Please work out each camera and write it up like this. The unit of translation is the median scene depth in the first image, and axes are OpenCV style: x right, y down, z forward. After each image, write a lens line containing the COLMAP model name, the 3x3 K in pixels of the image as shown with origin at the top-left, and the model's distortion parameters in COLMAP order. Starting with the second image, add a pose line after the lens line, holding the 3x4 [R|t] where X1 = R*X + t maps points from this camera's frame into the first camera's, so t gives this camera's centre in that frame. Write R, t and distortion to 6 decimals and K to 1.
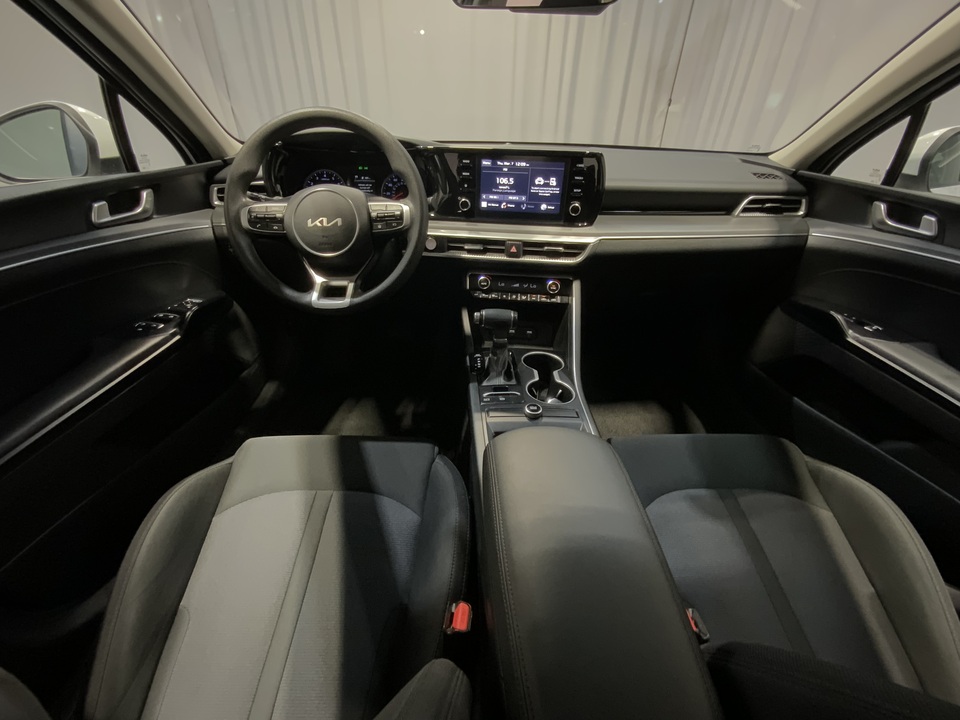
lens RADIAL K [[386.7, 0, 480.0], [0, 386.7, 360.0], [0, 0, 1]] dist [-0.000932, -0.000448]
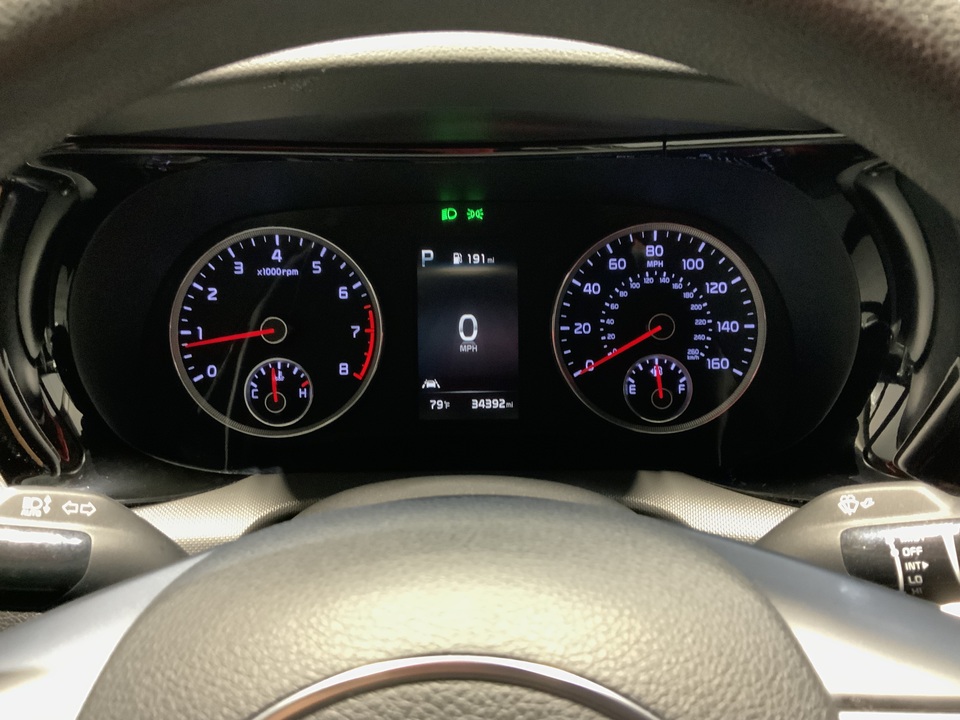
lens RADIAL K [[859.4, 0, 480.0], [0, 859.4, 360.0], [0, 0, 1]] dist [0.103797, -0.237789]
pose [[0.999047, -0.022502, -0.037397, -0.317840], [0.015489, 0.983868, -0.178226, -0.387865], [0.040805, 0.177477, 0.983279, 0.645285]]
